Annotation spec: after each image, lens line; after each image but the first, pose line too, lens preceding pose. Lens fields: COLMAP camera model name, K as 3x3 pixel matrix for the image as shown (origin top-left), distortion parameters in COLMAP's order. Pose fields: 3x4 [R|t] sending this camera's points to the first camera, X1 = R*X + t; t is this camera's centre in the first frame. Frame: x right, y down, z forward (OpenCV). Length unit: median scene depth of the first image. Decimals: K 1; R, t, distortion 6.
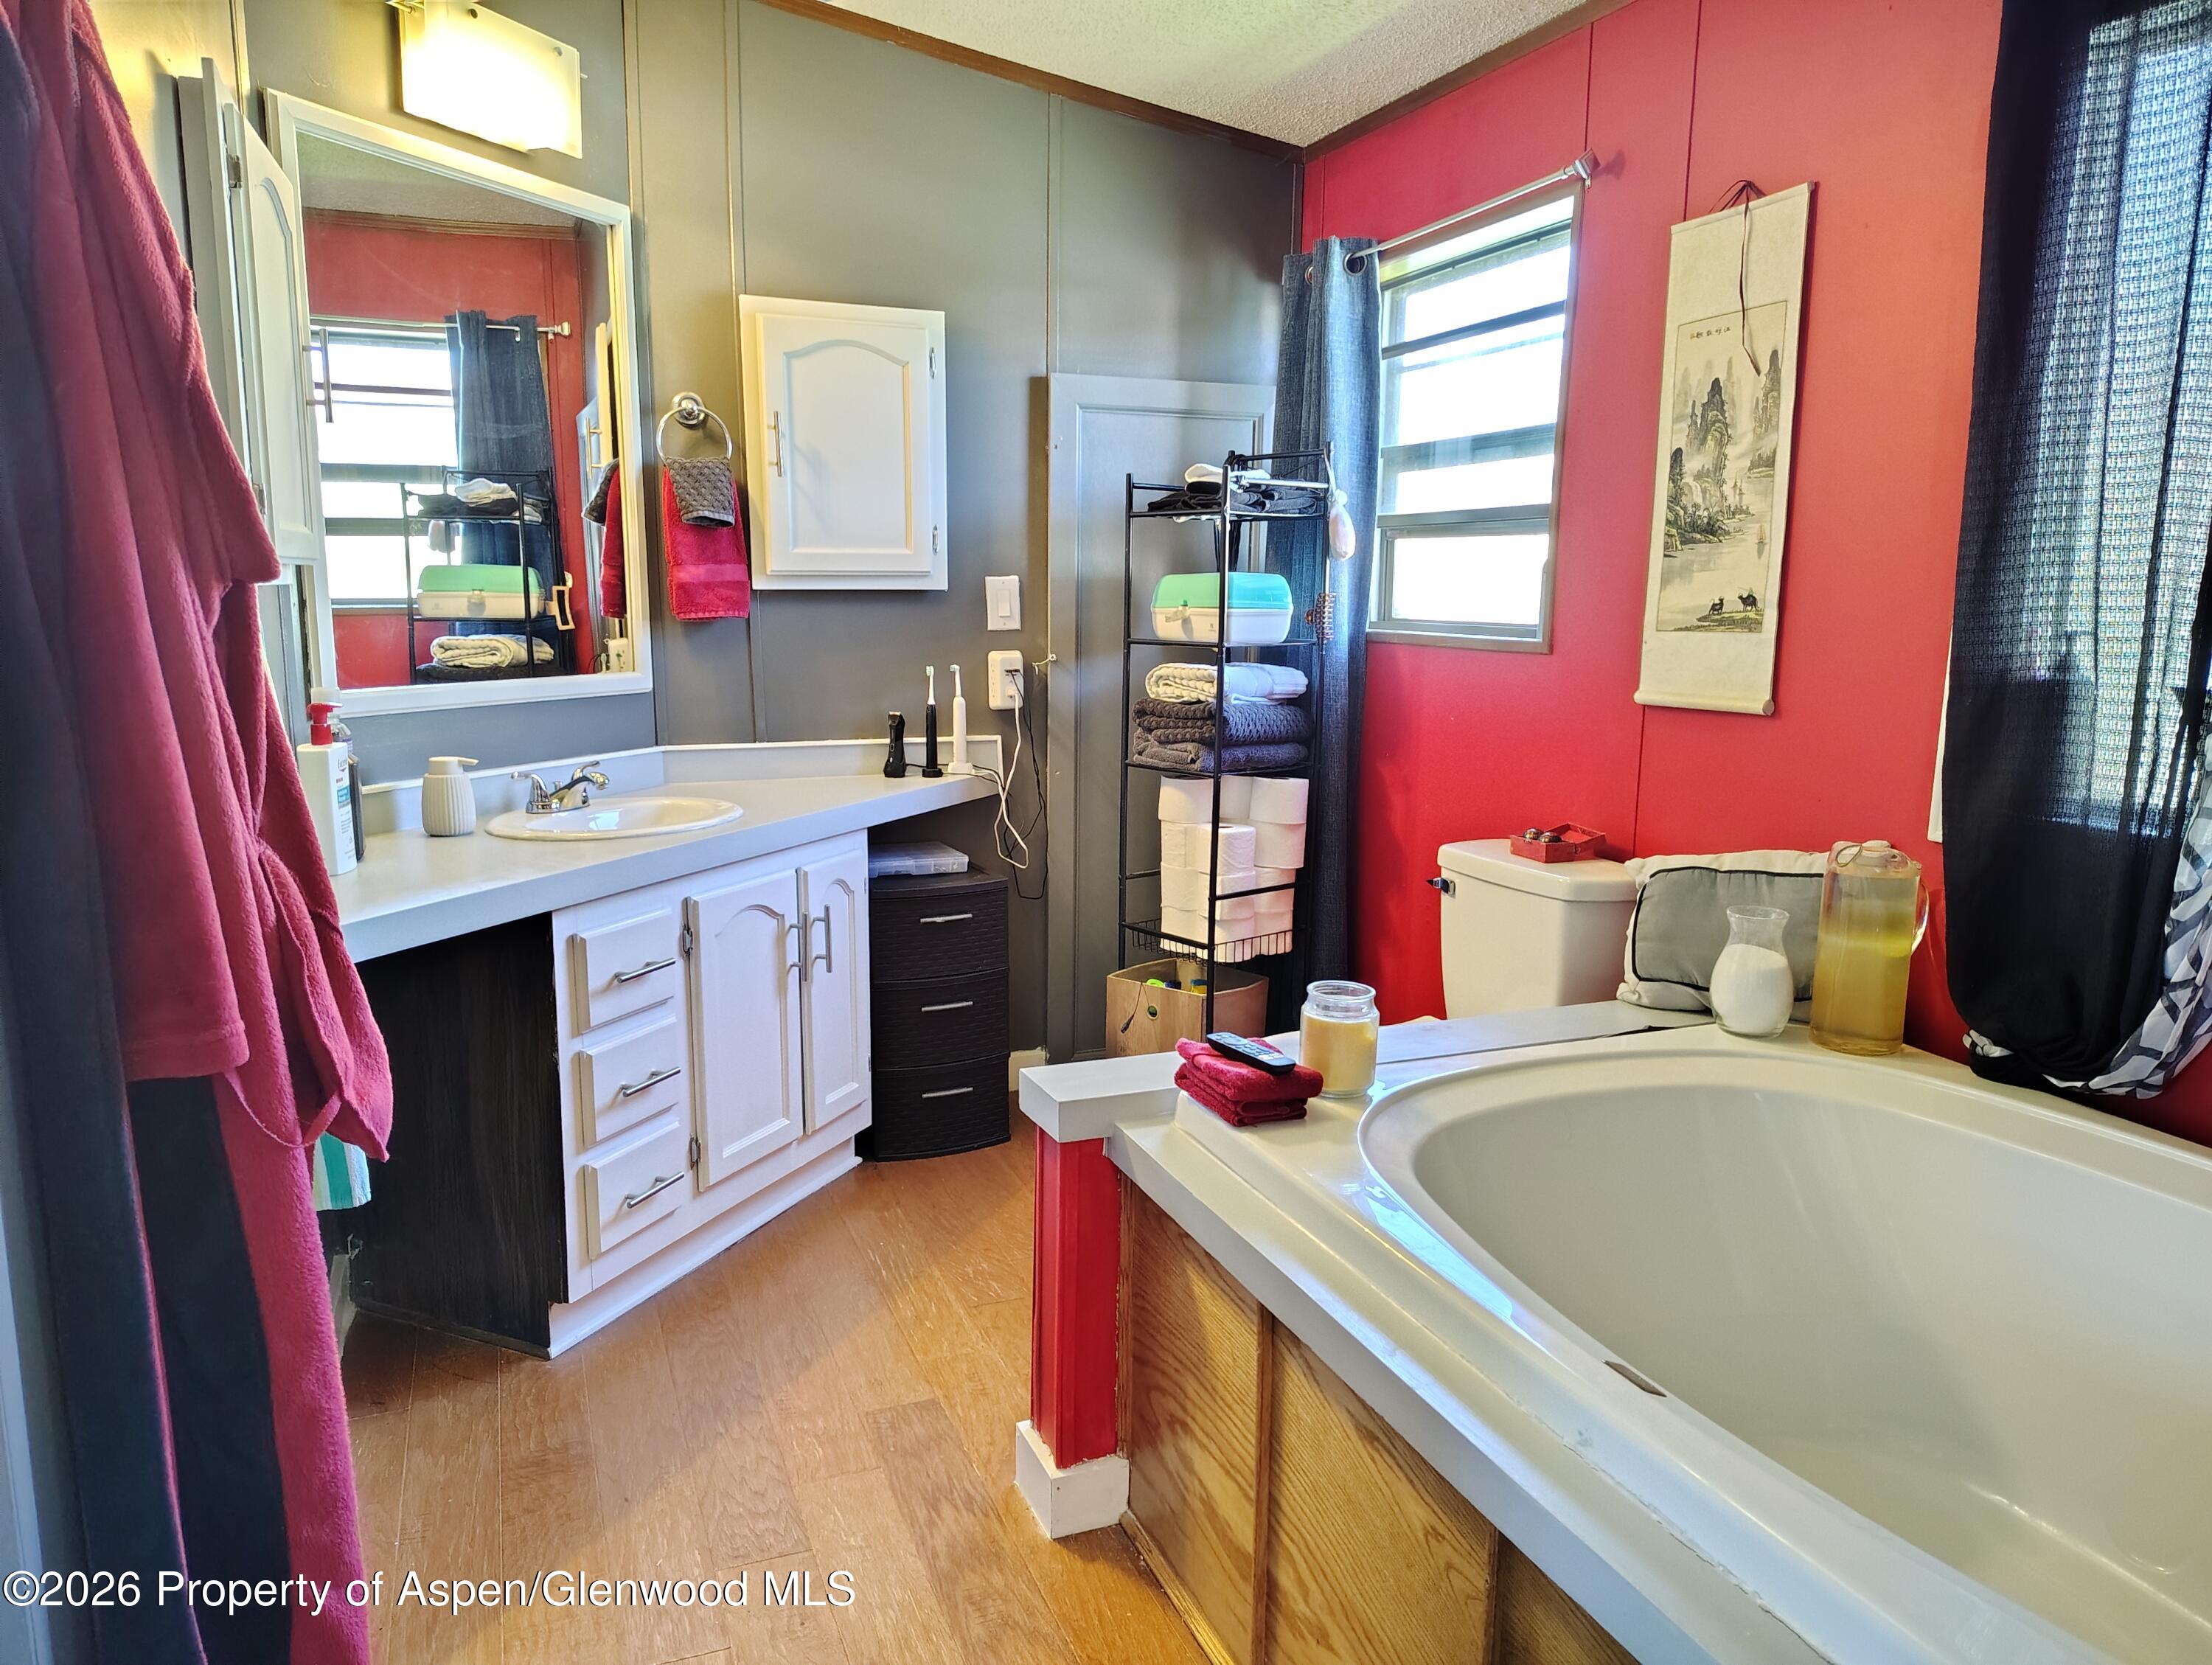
lens RADIAL K [[1527.4, 0, 1106.0], [0, 1527.4, 834.6], [0, 0, 1]] dist [0.024310, -0.026937]
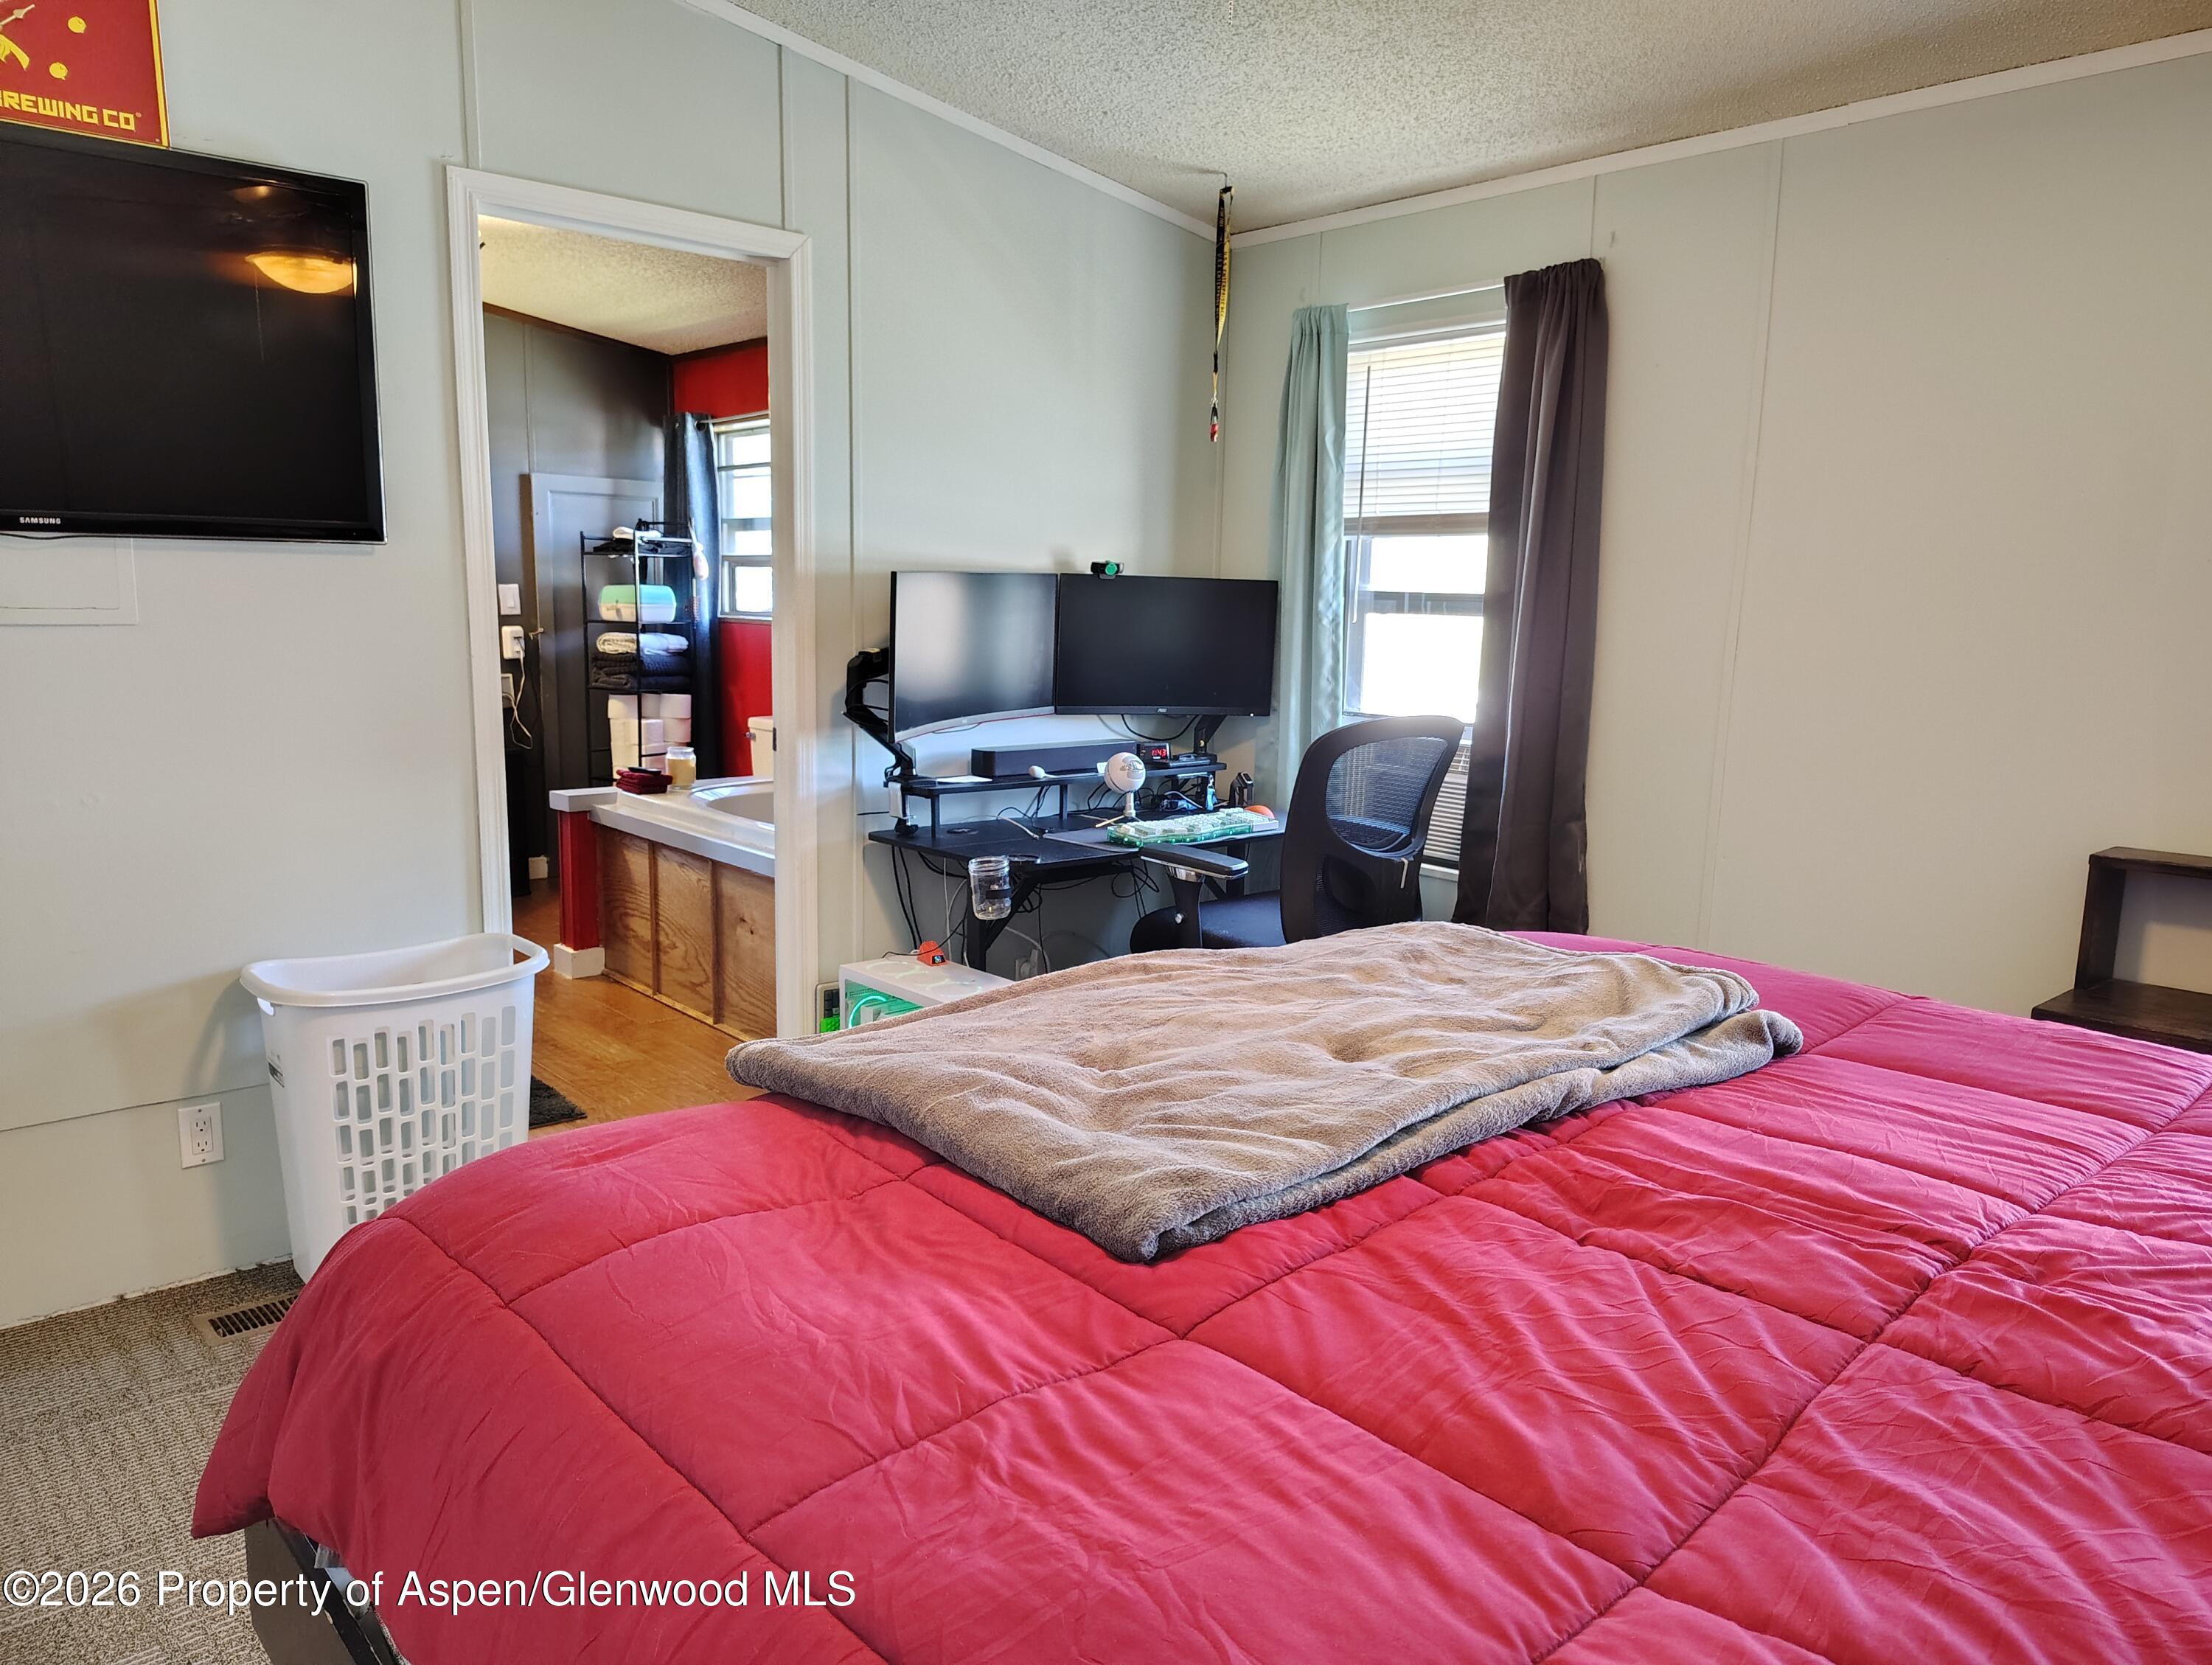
lens RADIAL K [[1527.4, 0, 1142.9], [0, 1527.4, 855.8], [0, 0, 1]] dist [0.024310, -0.026937]
pose [[0.934714, -0.048221, 0.352114, -0.021969], [0.043686, 0.998828, 0.020819, 0.149759], [-0.352705, -0.004077, 0.935726, -0.986333]]
